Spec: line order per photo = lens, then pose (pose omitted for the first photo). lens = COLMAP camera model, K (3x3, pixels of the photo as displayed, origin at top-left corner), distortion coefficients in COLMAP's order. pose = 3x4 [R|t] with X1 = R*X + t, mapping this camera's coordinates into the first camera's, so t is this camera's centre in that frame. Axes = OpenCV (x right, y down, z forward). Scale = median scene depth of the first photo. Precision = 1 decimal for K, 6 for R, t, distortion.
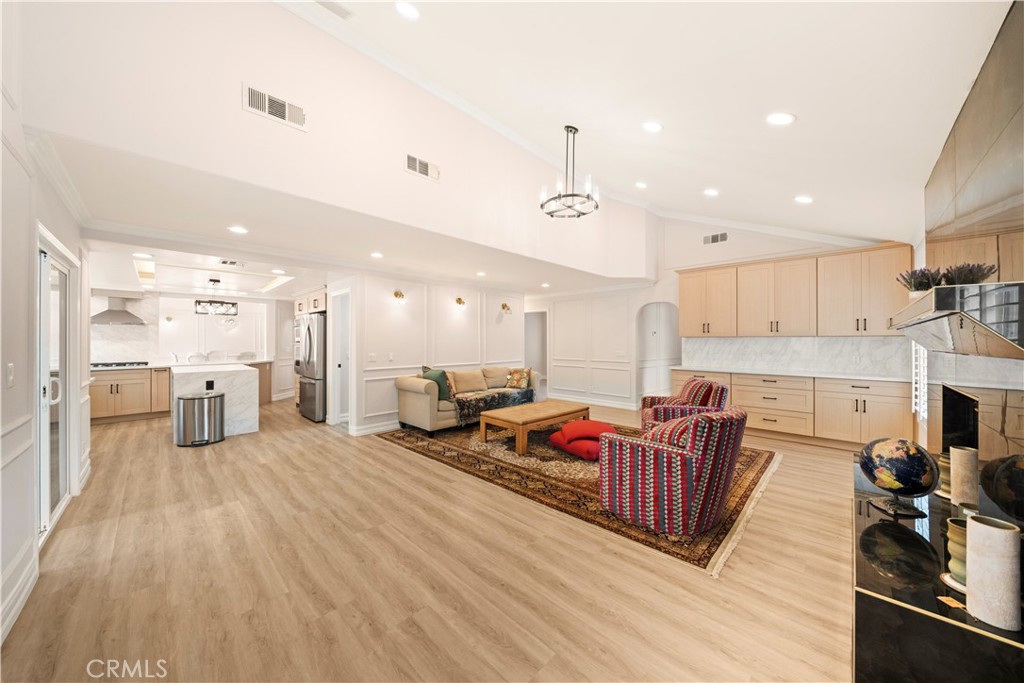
lens RADIAL K [[350.3, 0, 512.0], [0, 350.3, 340.8], [0, 0, 1]] dist [-0.000491, 0.000000]
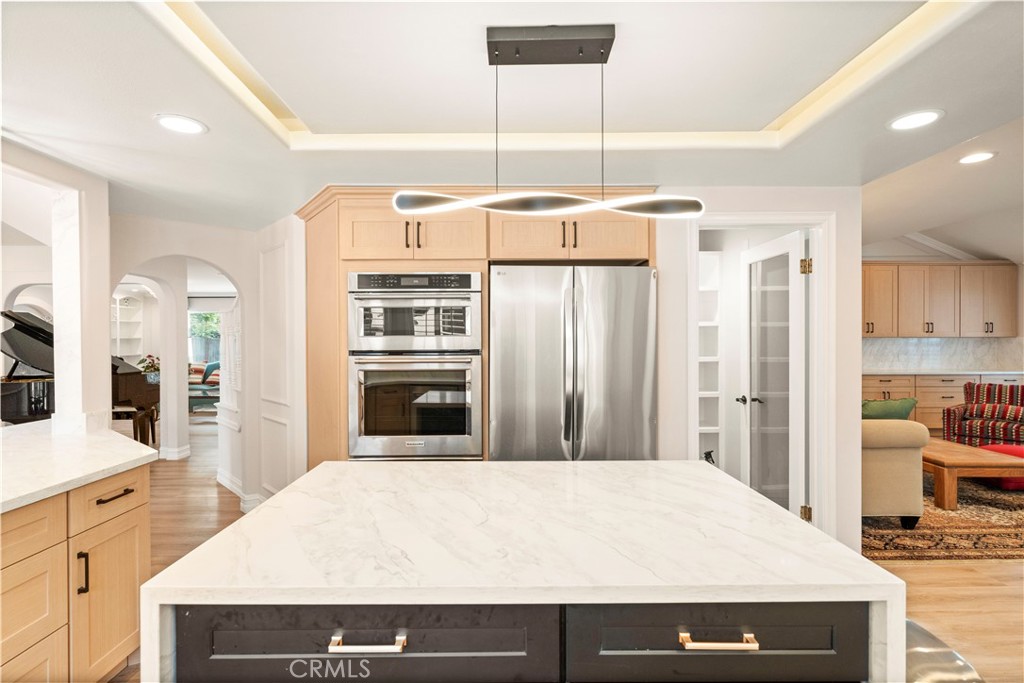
lens RADIAL K [[472.8, 0, 510.3], [0, 472.8, 342.8], [0, 0, 1]] dist [-0.000705, -0.000144]
pose [[0.708693, -0.004977, 0.705499, -1.072867], [0.002944, 0.999987, 0.004097, -0.004897], [-0.705510, -0.000827, 0.708699, 0.859480]]
